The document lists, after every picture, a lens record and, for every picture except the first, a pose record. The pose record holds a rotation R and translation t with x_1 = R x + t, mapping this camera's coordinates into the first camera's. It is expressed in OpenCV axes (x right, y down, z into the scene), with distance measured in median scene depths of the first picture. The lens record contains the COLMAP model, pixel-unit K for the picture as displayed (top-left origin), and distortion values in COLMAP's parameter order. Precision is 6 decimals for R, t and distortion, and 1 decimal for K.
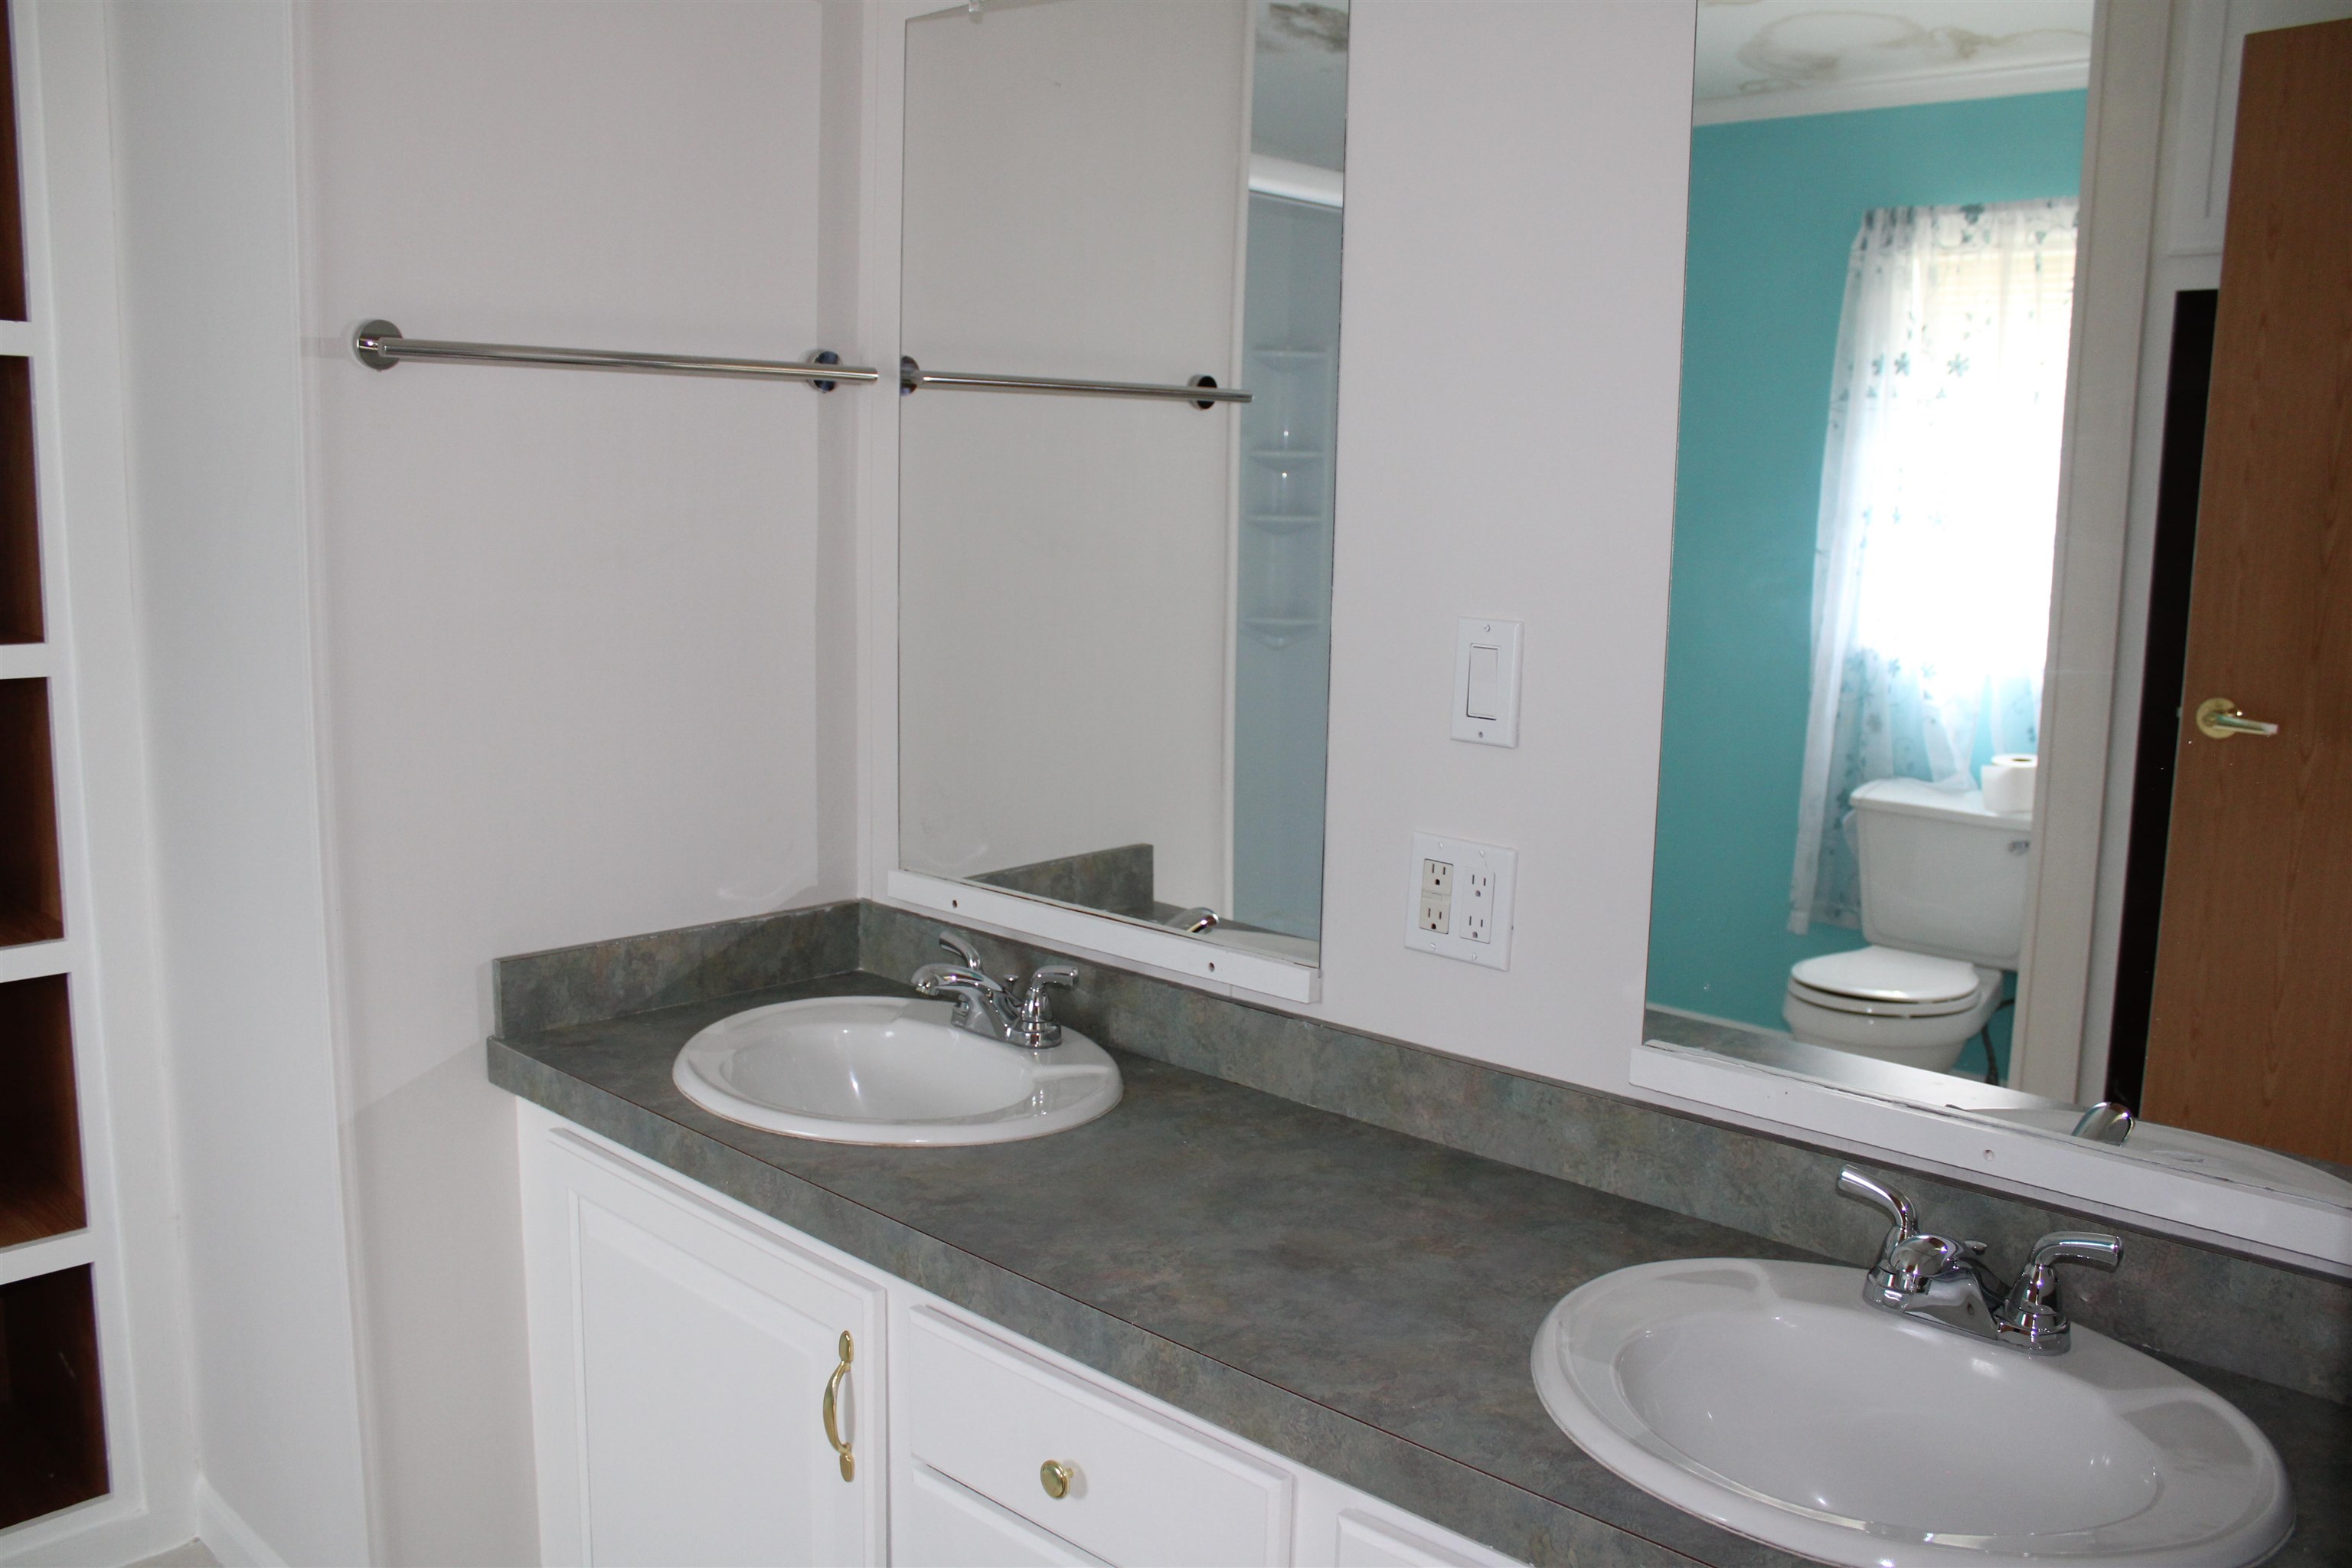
lens RADIAL K [[1962.5, 0, 1177.9], [0, 1962.5, 782.9], [0, 0, 1]] dist [-0.162186, 0.140973]
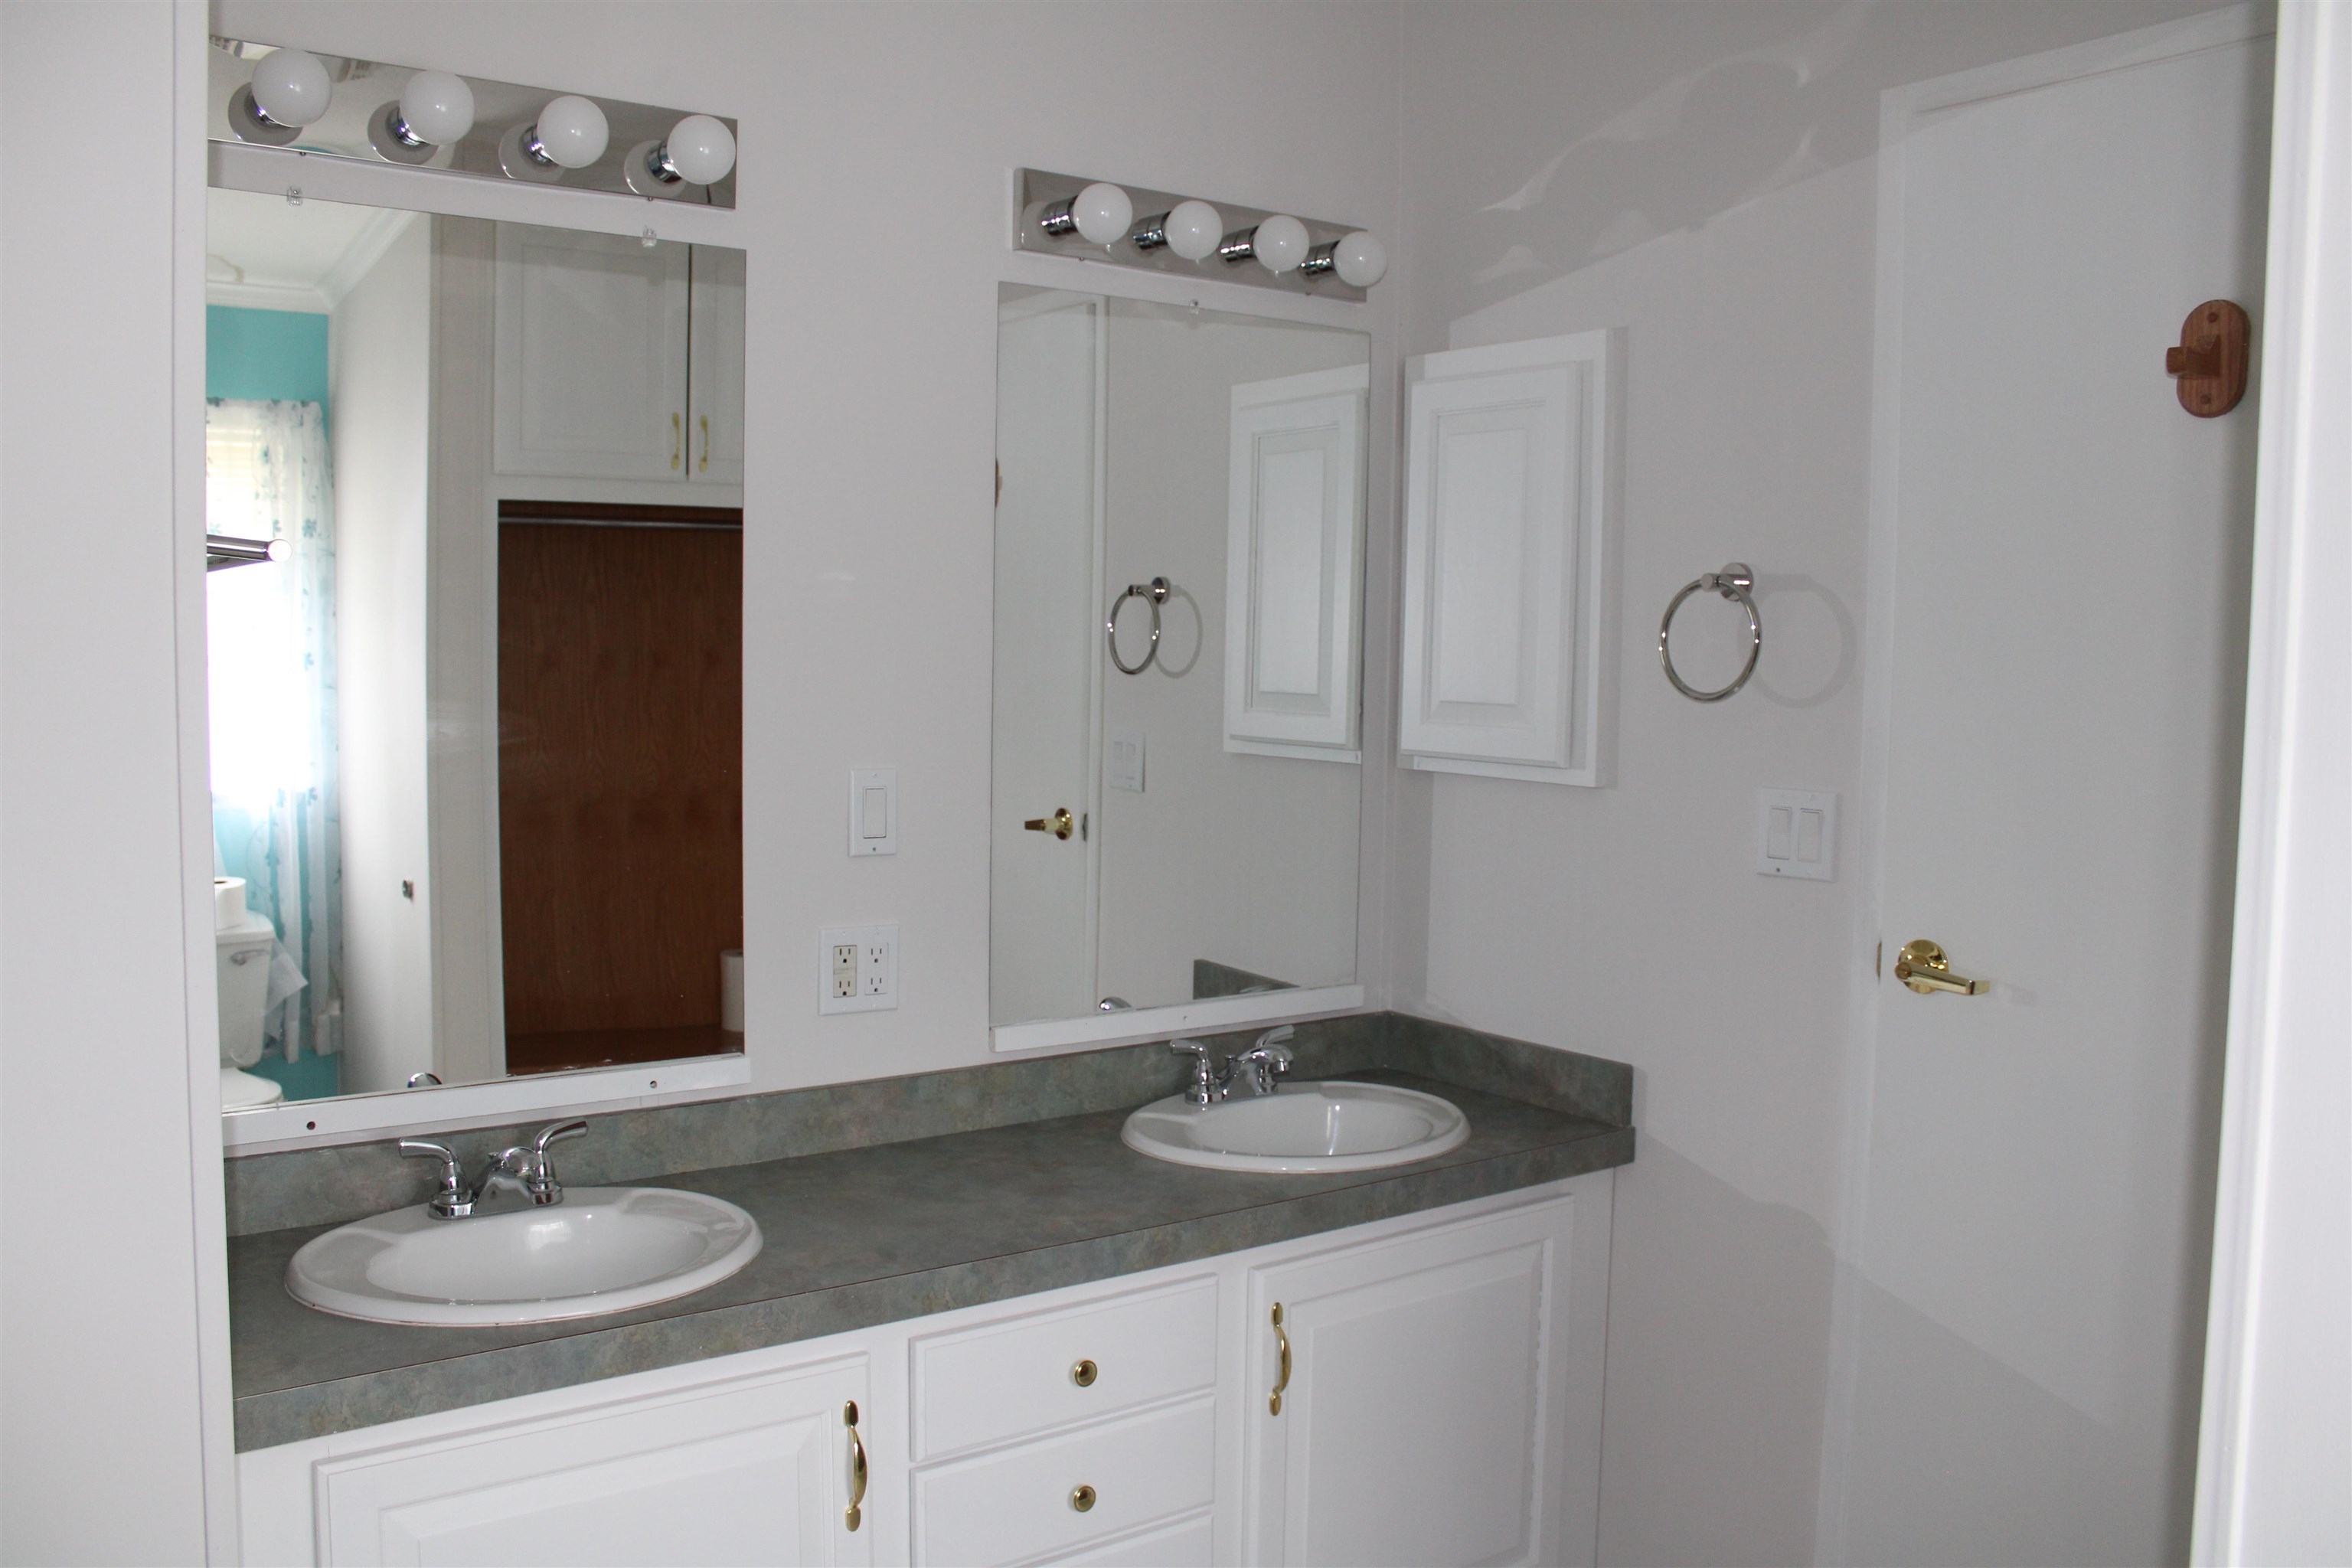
lens RADIAL K [[1962.5, 0, 1178.0], [0, 1962.5, 787.6], [0, 0, 1]] dist [-0.162186, 0.140973]
pose [[0.171750, -0.087933, 0.981208, -1.195655], [0.139202, 0.988181, 0.064192, -0.129018], [-0.975256, 0.125561, 0.181961, 0.511622]]
